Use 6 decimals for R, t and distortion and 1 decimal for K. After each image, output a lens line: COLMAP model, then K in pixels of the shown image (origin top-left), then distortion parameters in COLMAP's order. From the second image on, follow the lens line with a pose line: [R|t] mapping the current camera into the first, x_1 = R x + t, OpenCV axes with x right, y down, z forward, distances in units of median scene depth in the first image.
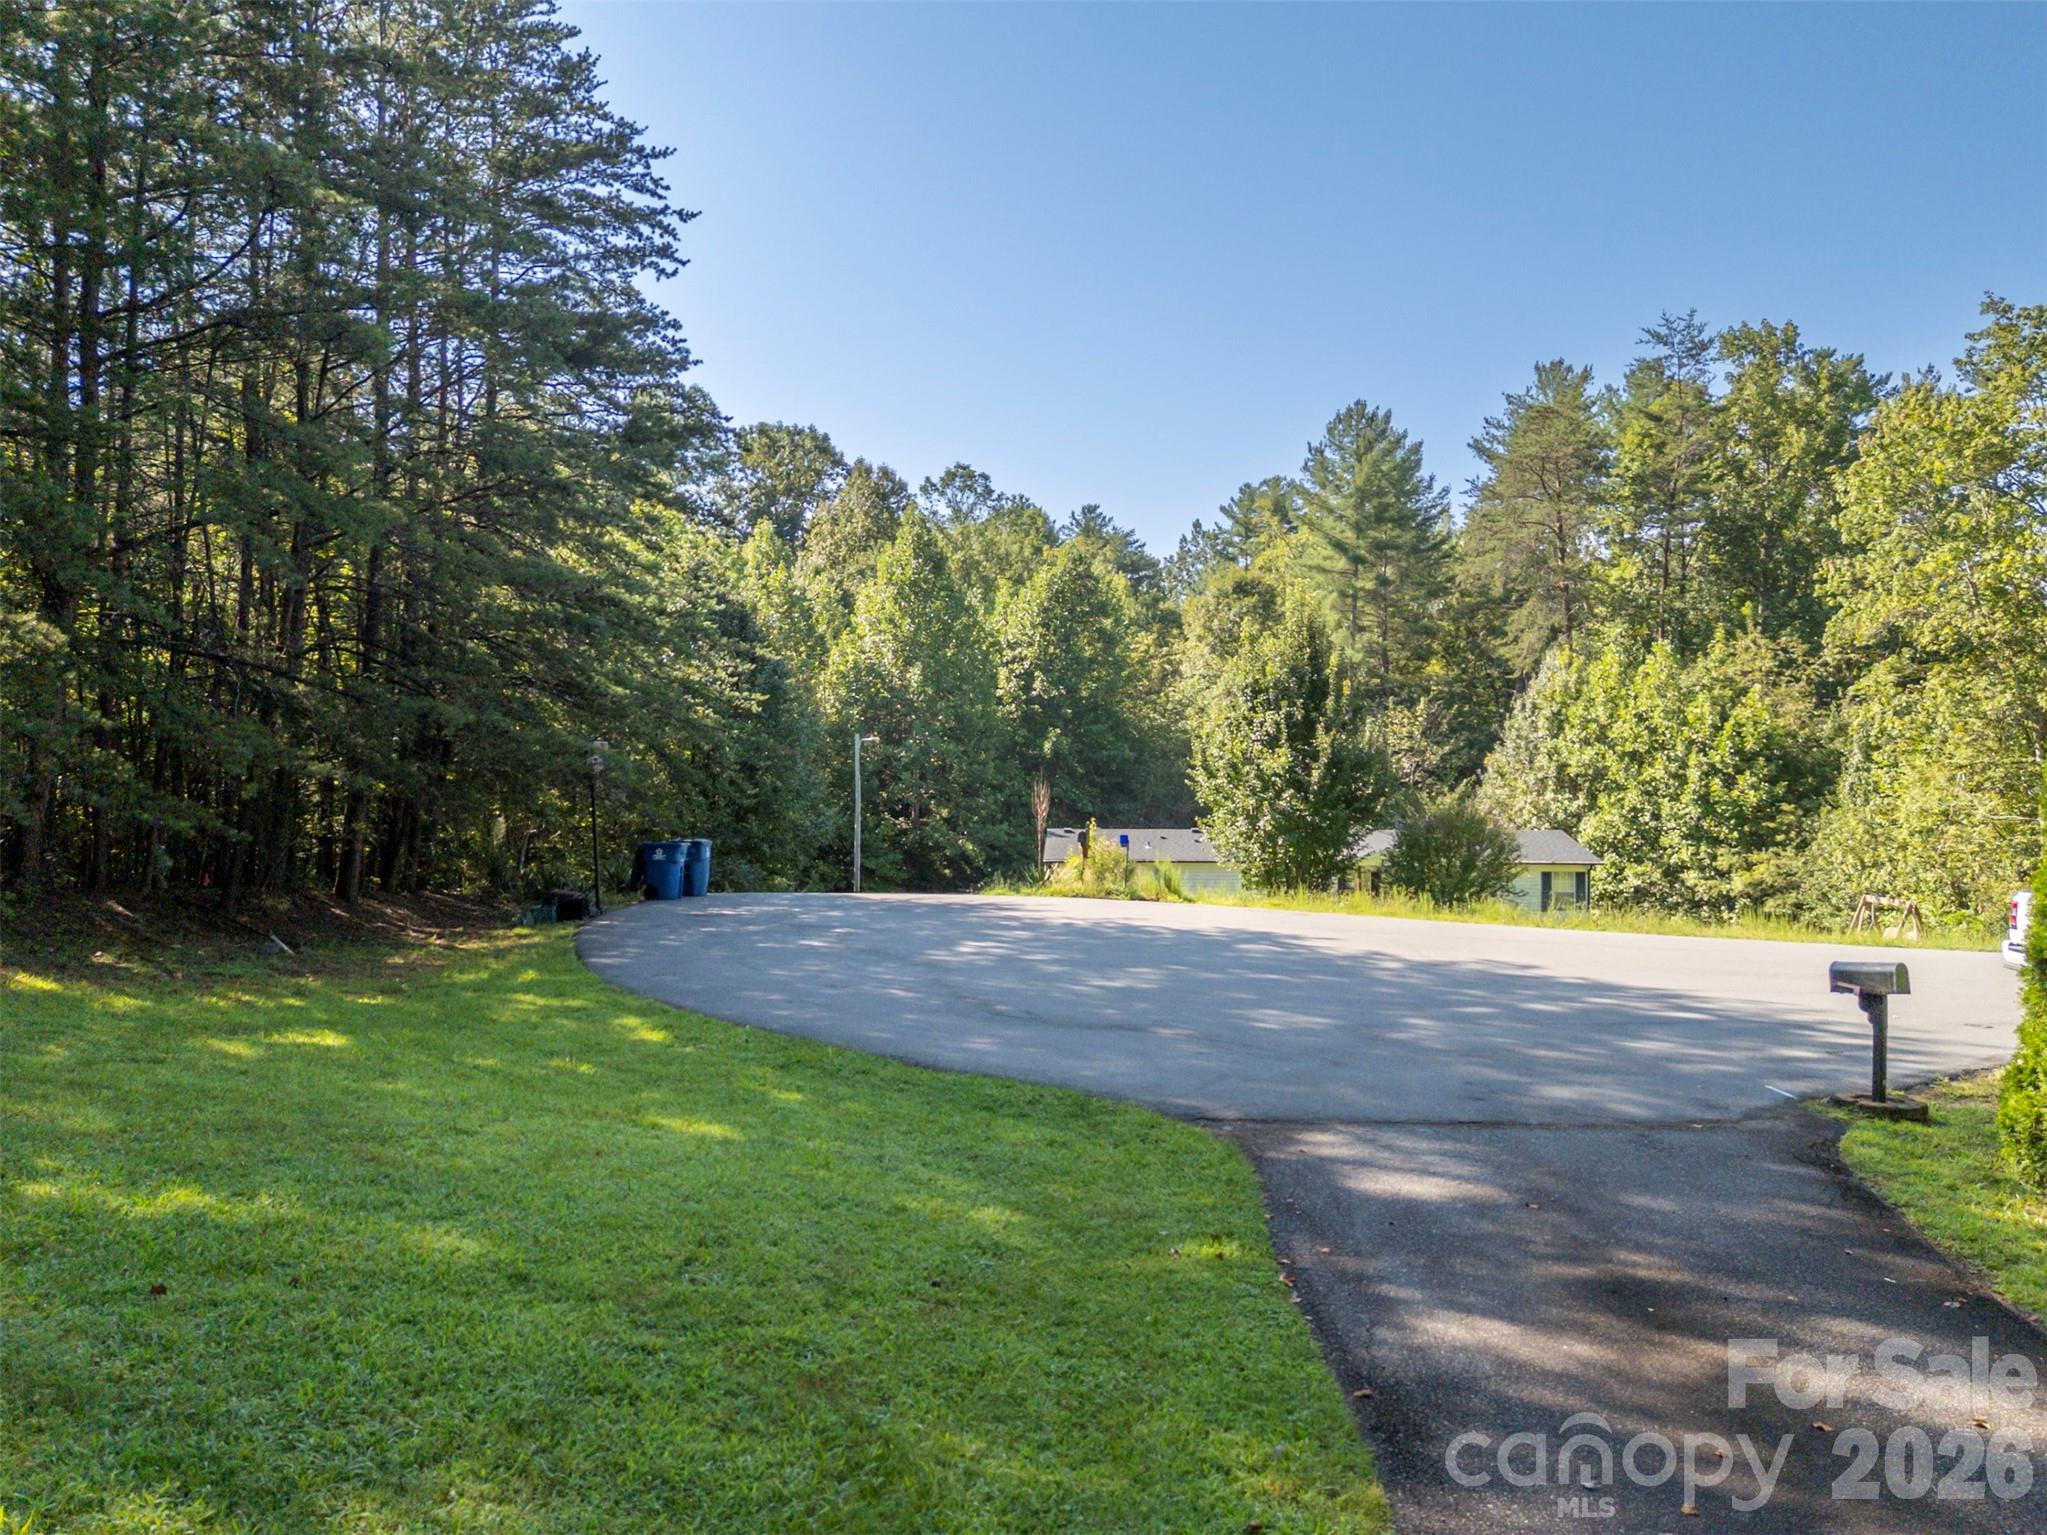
lens RADIAL K [[1451.3, 0, 1018.1], [0, 1451.3, 771.4], [0, 0, 1]] dist [0.131234, -0.279921]
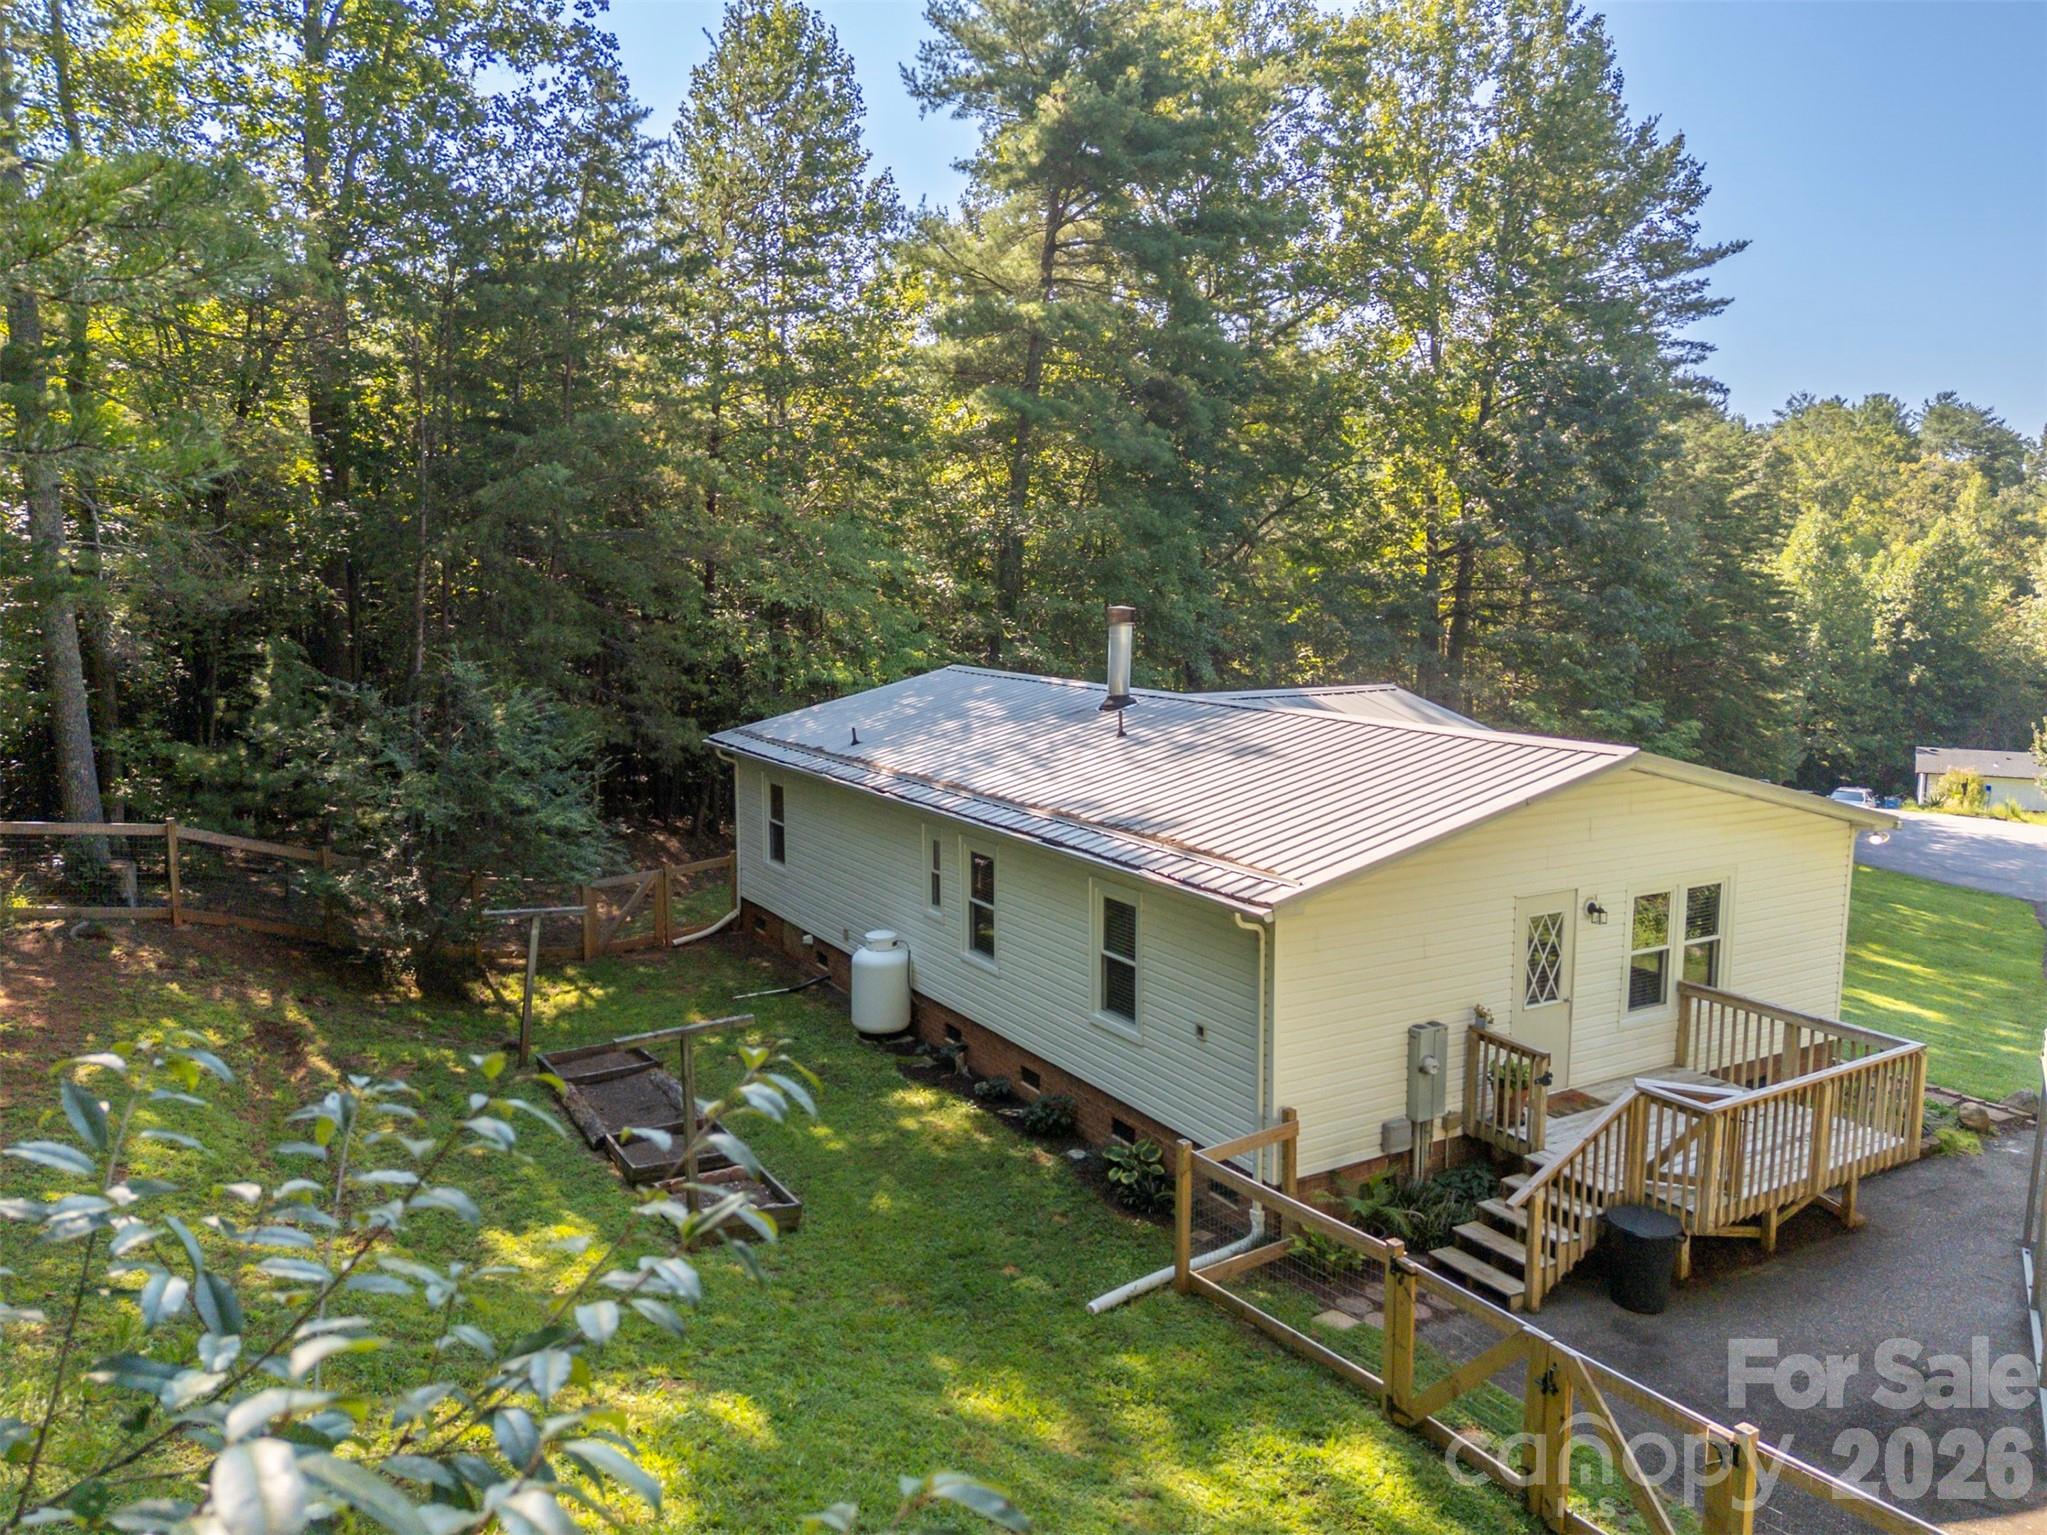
lens RADIAL K [[1497.3, 0, 1018.4], [0, 1497.3, 764.3], [0, 0, 1]] dist [0.086733, -0.084383]
pose [[0.892323, 0.060258, -0.447357, -0.083391], [-0.003315, 0.991898, 0.126996, -0.115847], [0.451385, -0.111838, 0.885293, -0.682259]]
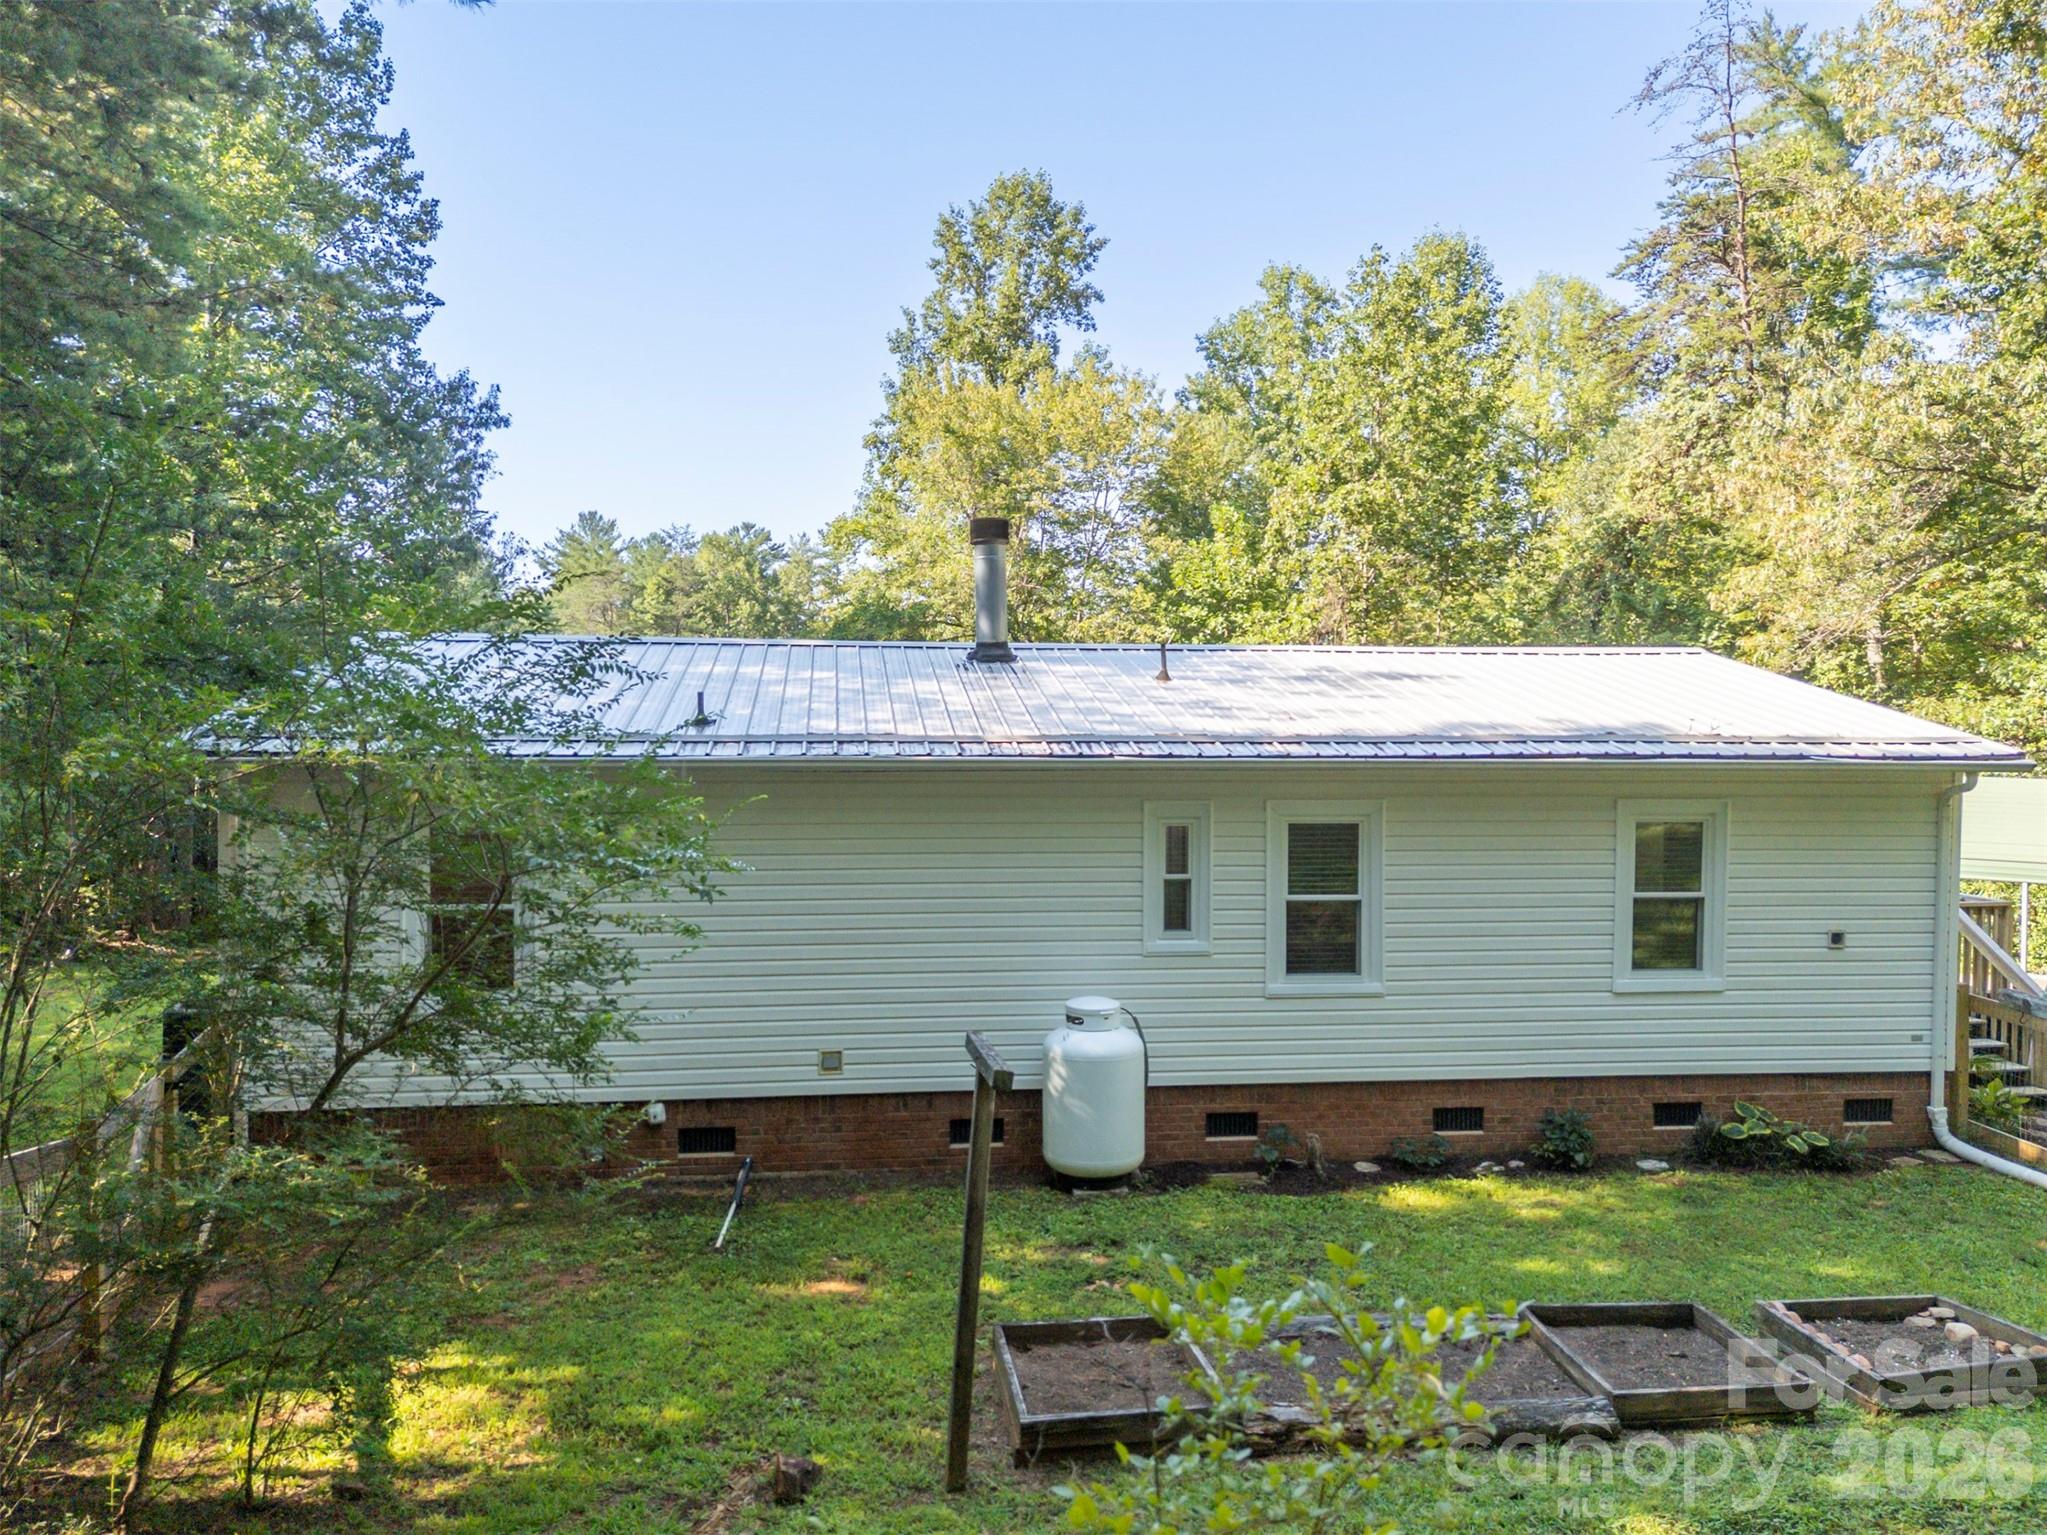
lens RADIAL K [[1499.9, 0, 1017.9], [0, 1499.9, 765.0], [0, 0, 1]] dist [0.079744, -0.071169]
pose [[0.760411, -0.014237, 0.649286, -0.365383], [-0.003867, 0.999643, 0.026448, -0.076017], [-0.649431, -0.022622, 0.760084, -0.558836]]
